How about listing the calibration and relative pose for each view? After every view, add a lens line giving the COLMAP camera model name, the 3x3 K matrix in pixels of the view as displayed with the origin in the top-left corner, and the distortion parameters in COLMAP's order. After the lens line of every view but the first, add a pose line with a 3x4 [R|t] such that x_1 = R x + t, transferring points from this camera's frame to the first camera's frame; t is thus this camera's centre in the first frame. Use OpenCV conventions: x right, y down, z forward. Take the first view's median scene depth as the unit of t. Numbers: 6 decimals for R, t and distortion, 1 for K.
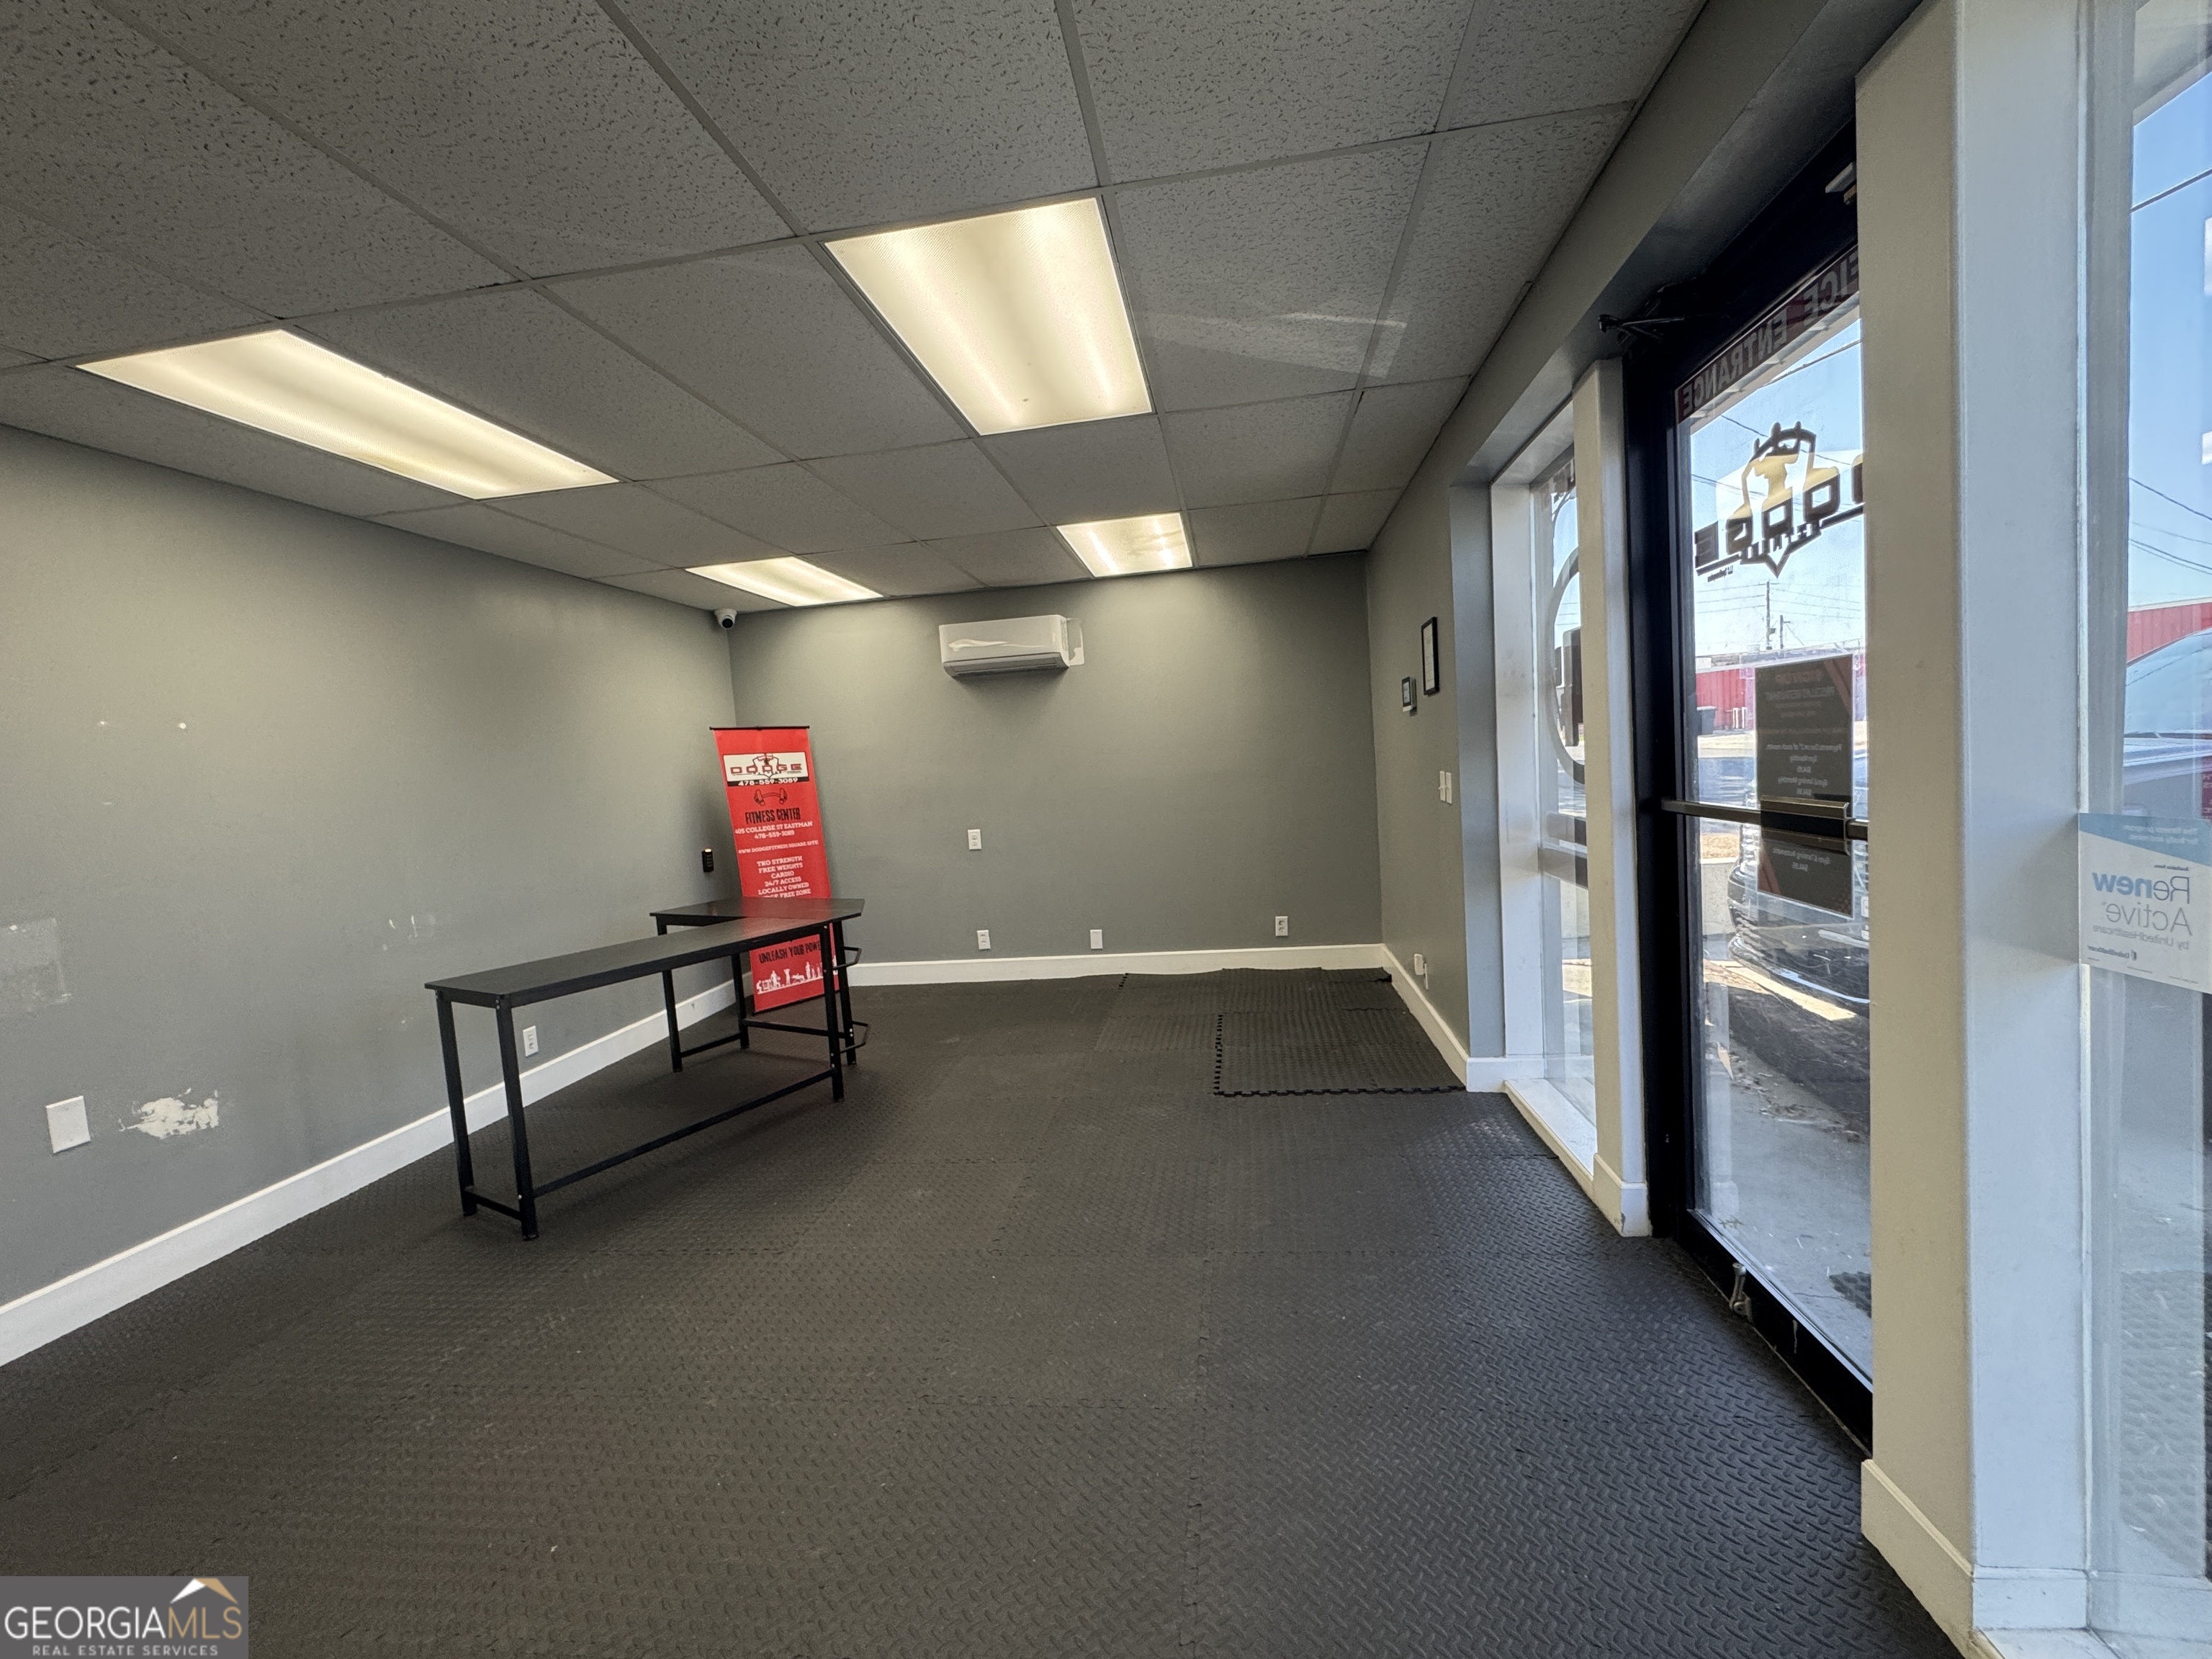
lens RADIAL K [[957.3, 0, 1103.4], [0, 957.3, 833.3], [0, 0, 1]] dist [-0.001941, -0.000039]
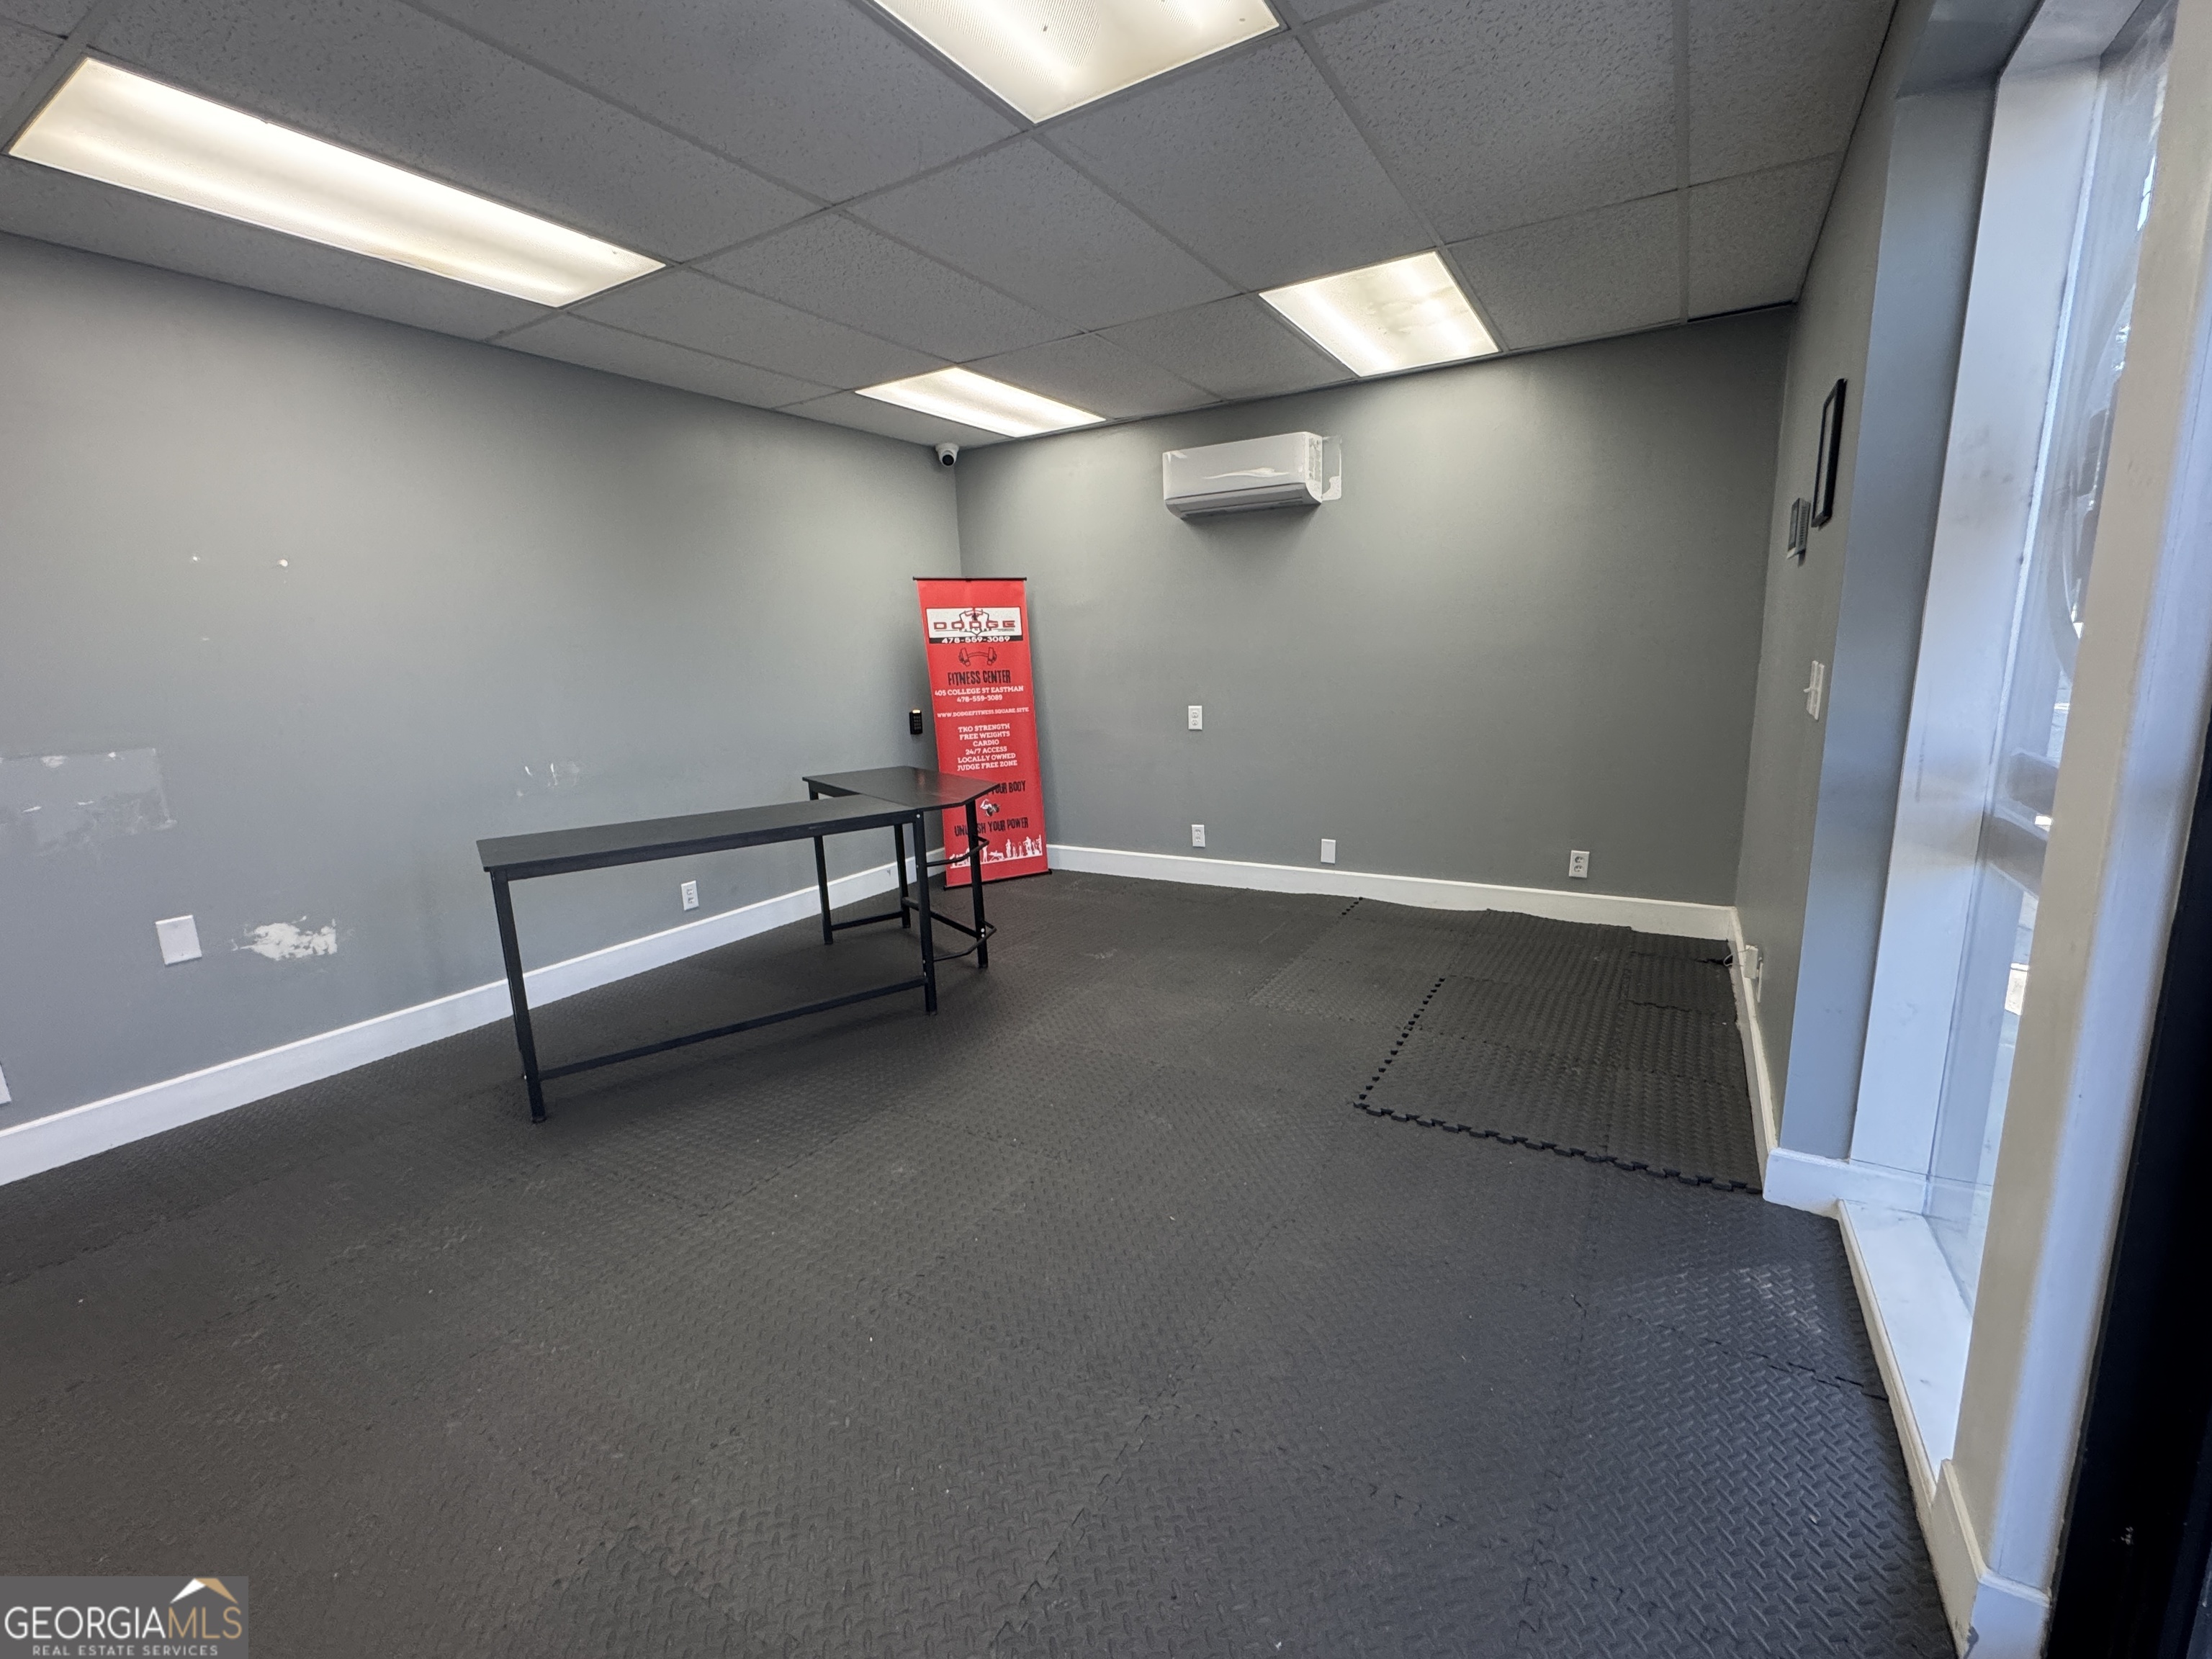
lens RADIAL K [[952.9, 0, 1106.0], [0, 952.9, 829.5], [0, 0, 1]] dist [-0.002543, -0.000227]
pose [[0.921492, 0.108565, -0.372915, 0.204254], [-0.056483, 0.987391, 0.147880, -0.027782], [0.384268, -0.115207, 0.916005, 0.328973]]
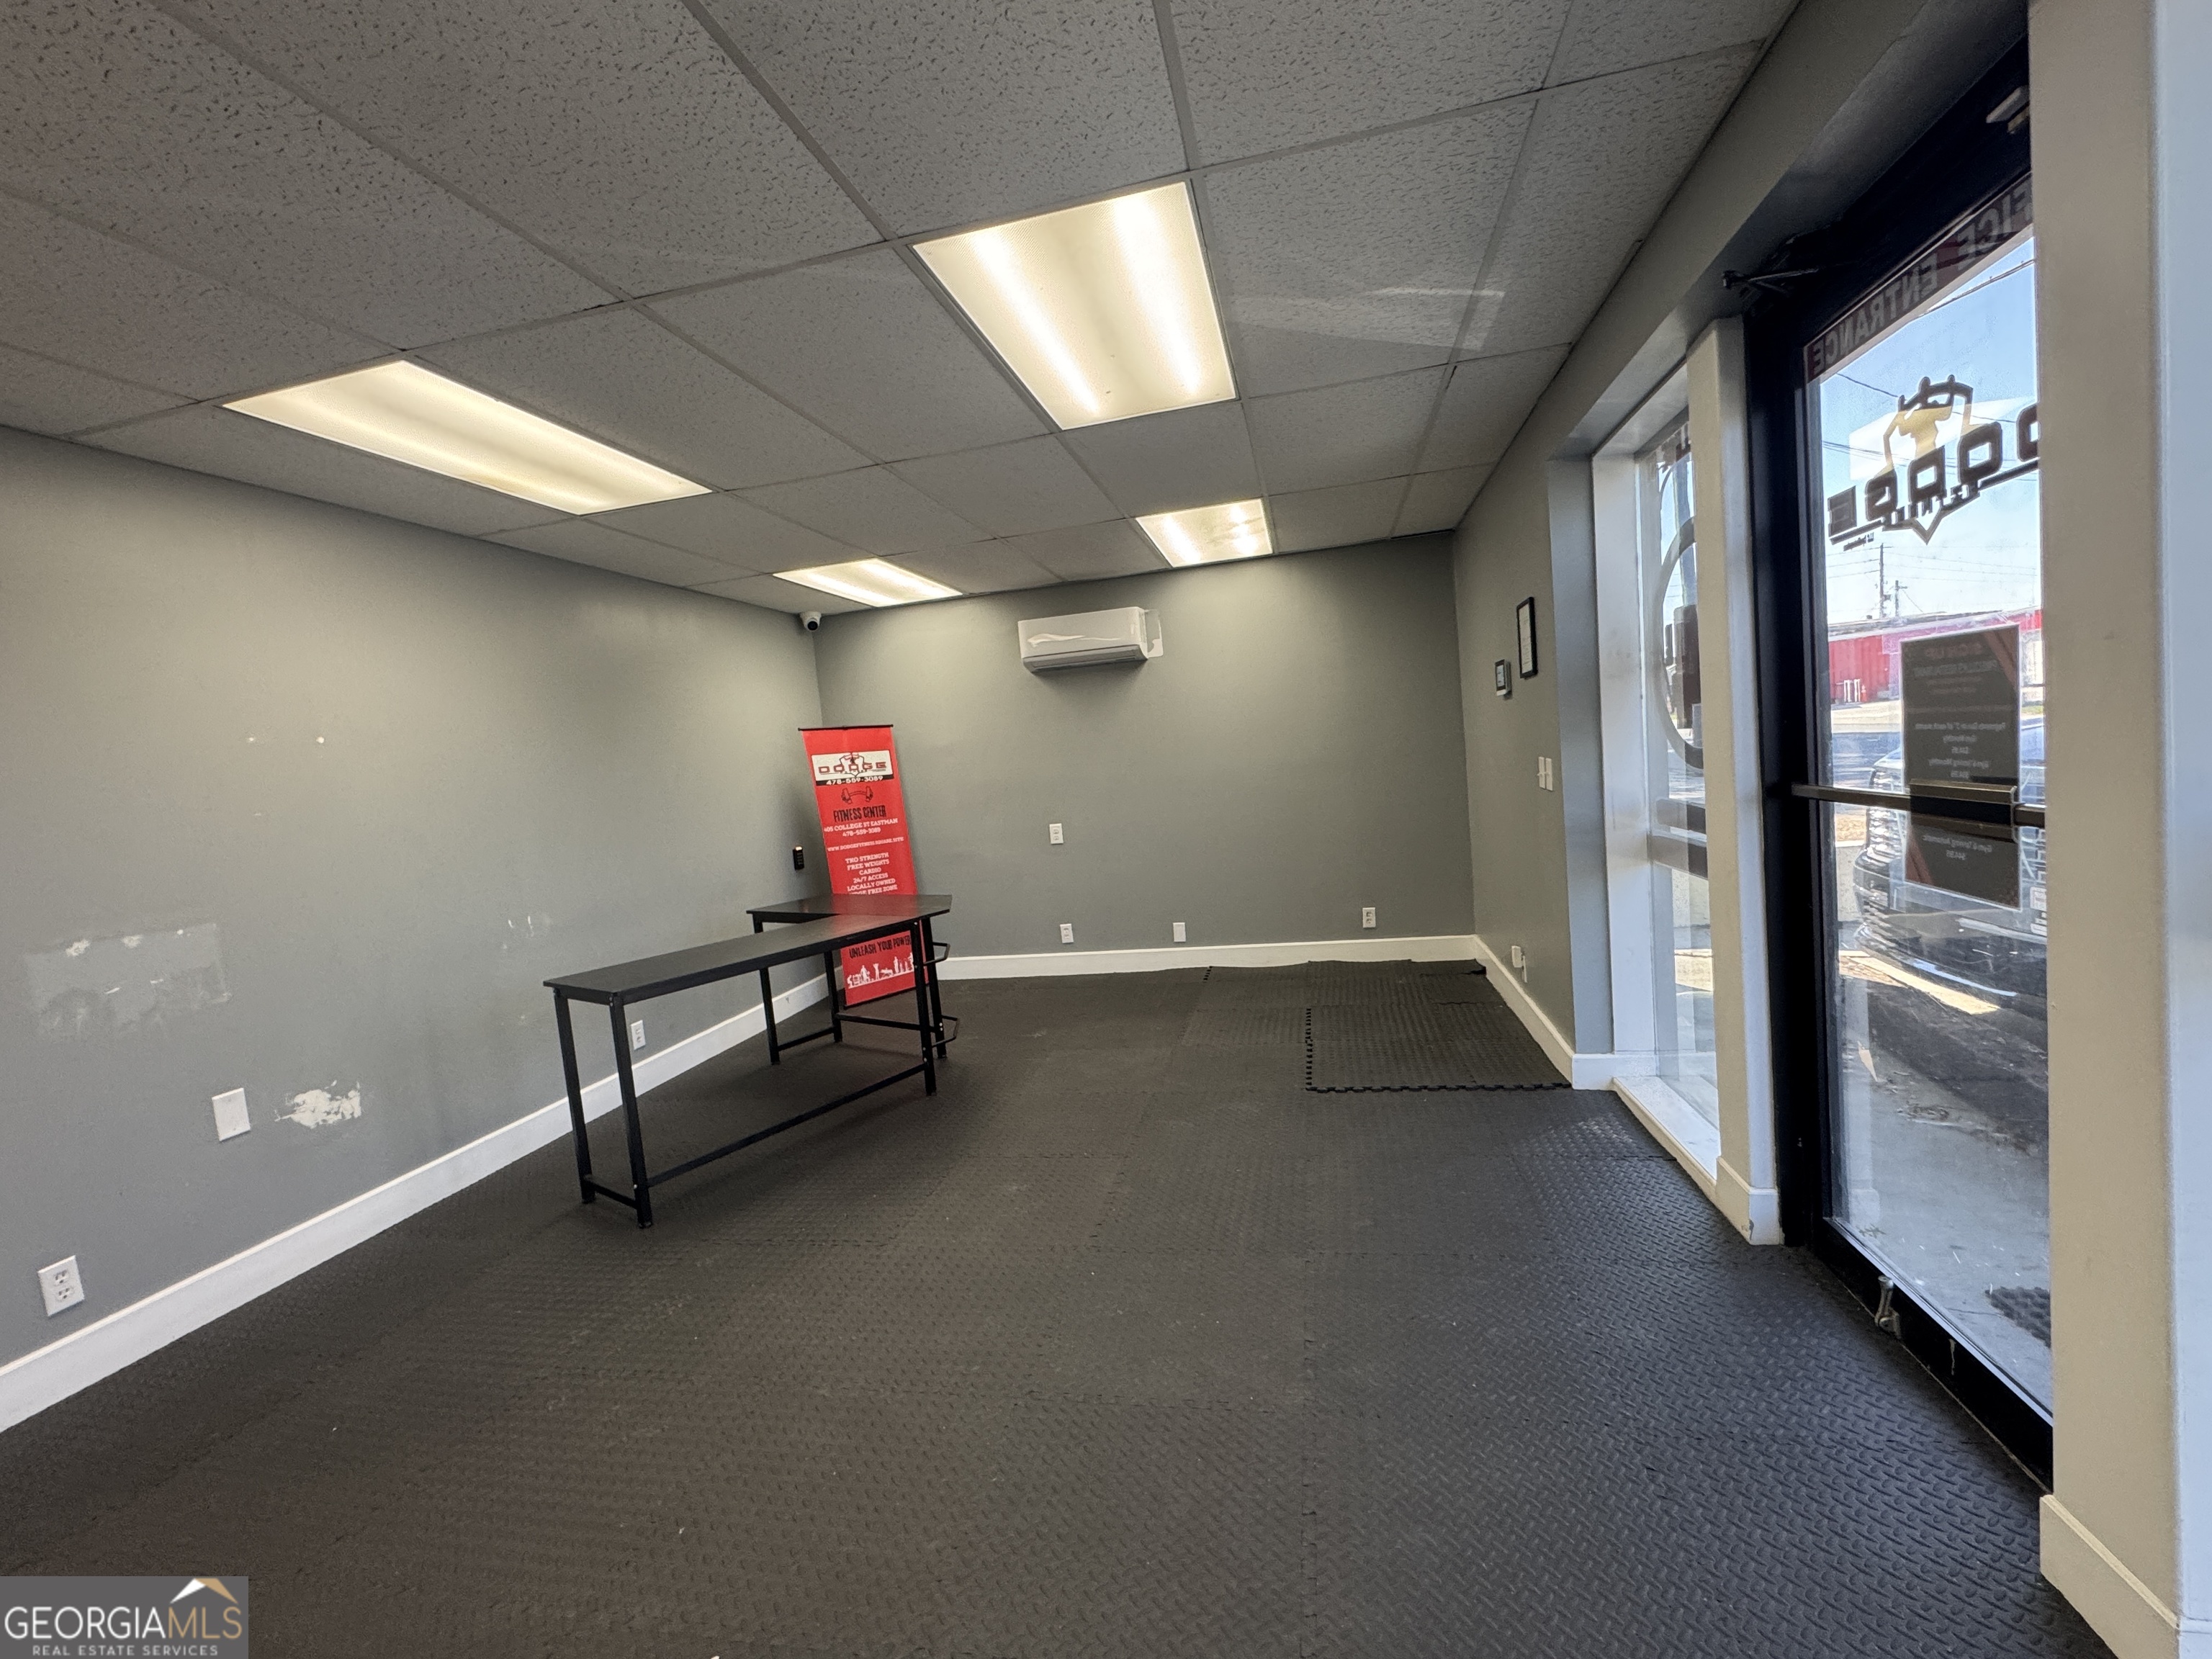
lens RADIAL K [[957.3, 0, 1103.4], [0, 957.3, 833.3], [0, 0, 1]] dist [-0.001941, -0.000039]
pose [[0.996929, -0.015110, -0.076835, -0.014355], [0.015860, 0.999832, 0.009153, -0.004232], [0.076684, -0.010343, 0.997002, 0.005380]]
